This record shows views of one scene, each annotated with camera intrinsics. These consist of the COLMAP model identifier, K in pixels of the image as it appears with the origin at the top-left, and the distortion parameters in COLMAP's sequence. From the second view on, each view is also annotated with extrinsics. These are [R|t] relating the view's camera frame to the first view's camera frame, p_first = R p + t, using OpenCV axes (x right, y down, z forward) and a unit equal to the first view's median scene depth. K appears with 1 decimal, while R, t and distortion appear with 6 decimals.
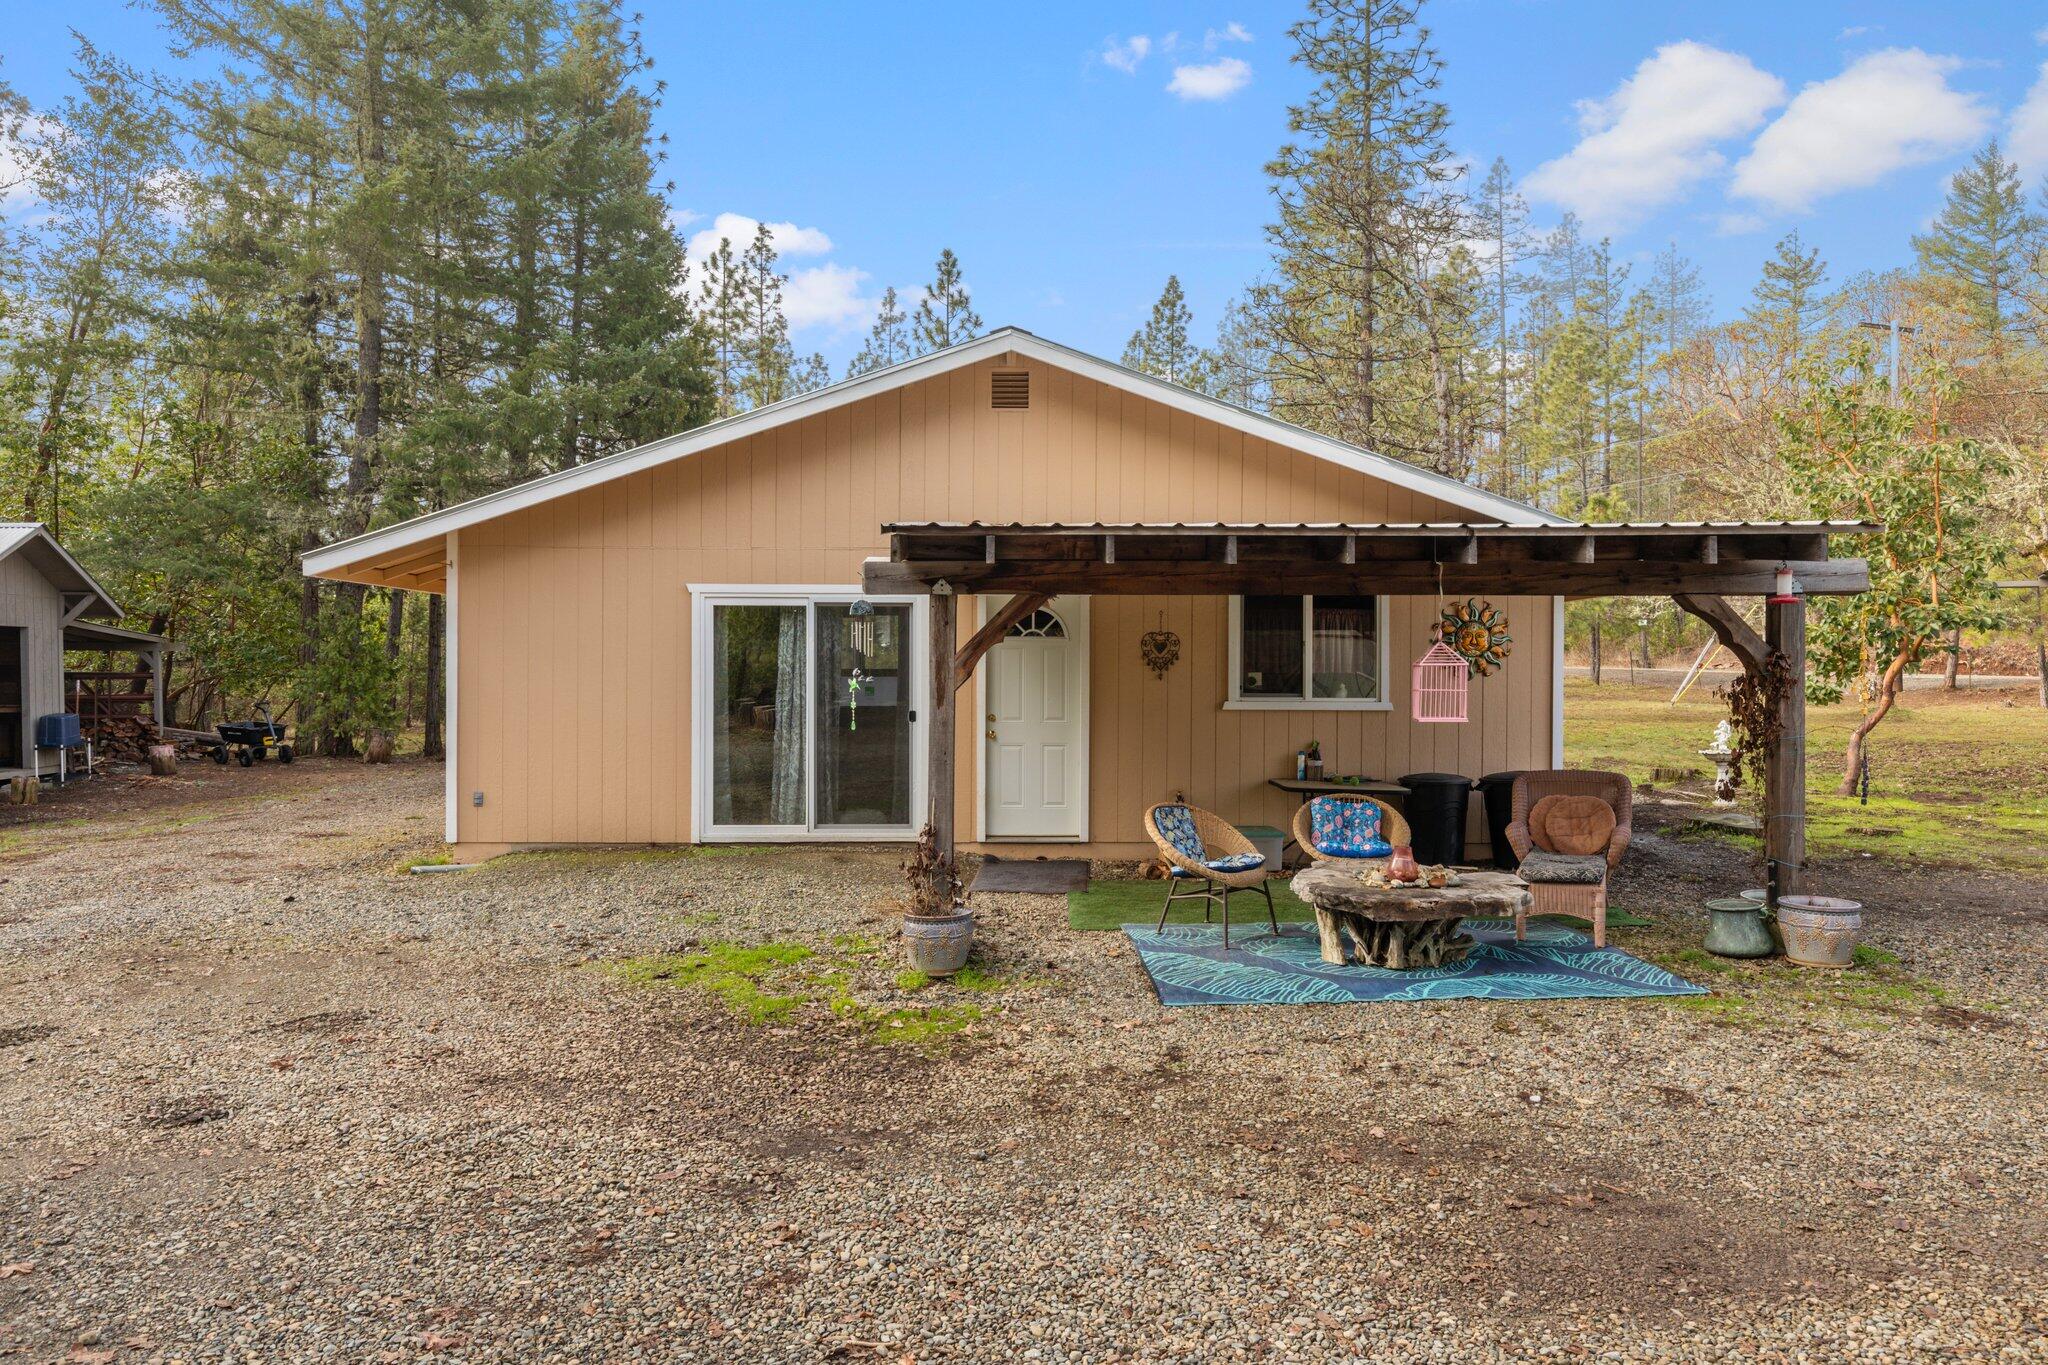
lens RADIAL K [[1306.8, 0, 1016.8], [0, 1306.8, 685.3], [0, 0, 1]] dist [0.002664, -0.003192]
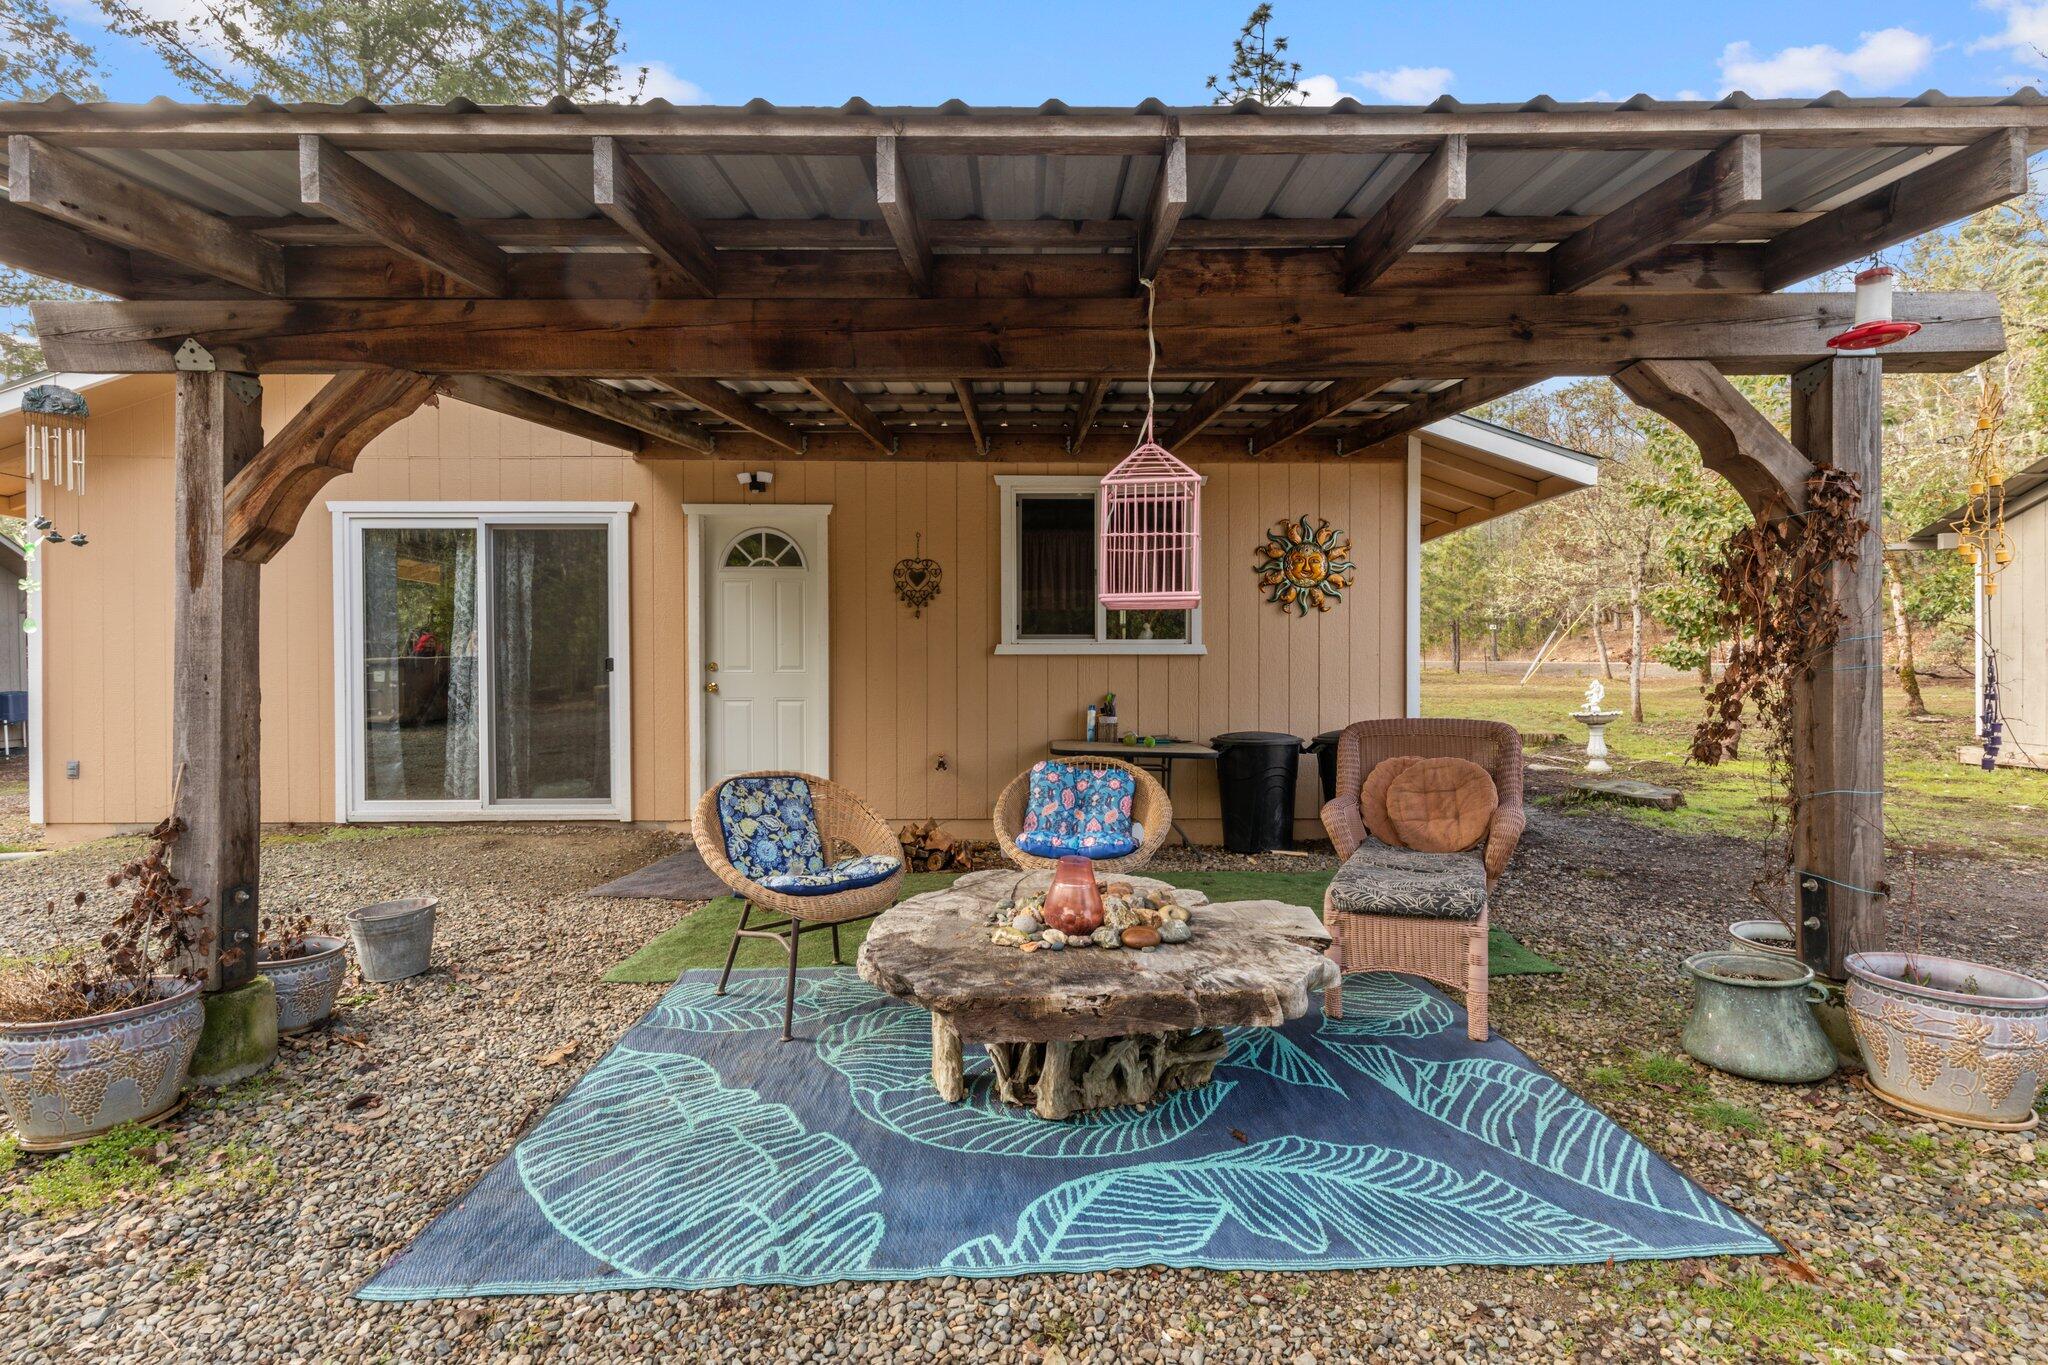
lens RADIAL K [[916.8, 0, 1032.5], [0, 916.8, 684.6], [0, 0, 1]] dist [0.004315, 0.000274]
pose [[0.999875, -0.005411, -0.014850, 0.234646], [0.005363, 0.999980, -0.003305, 0.048668], [0.014868, 0.003225, 0.999884, 0.539567]]
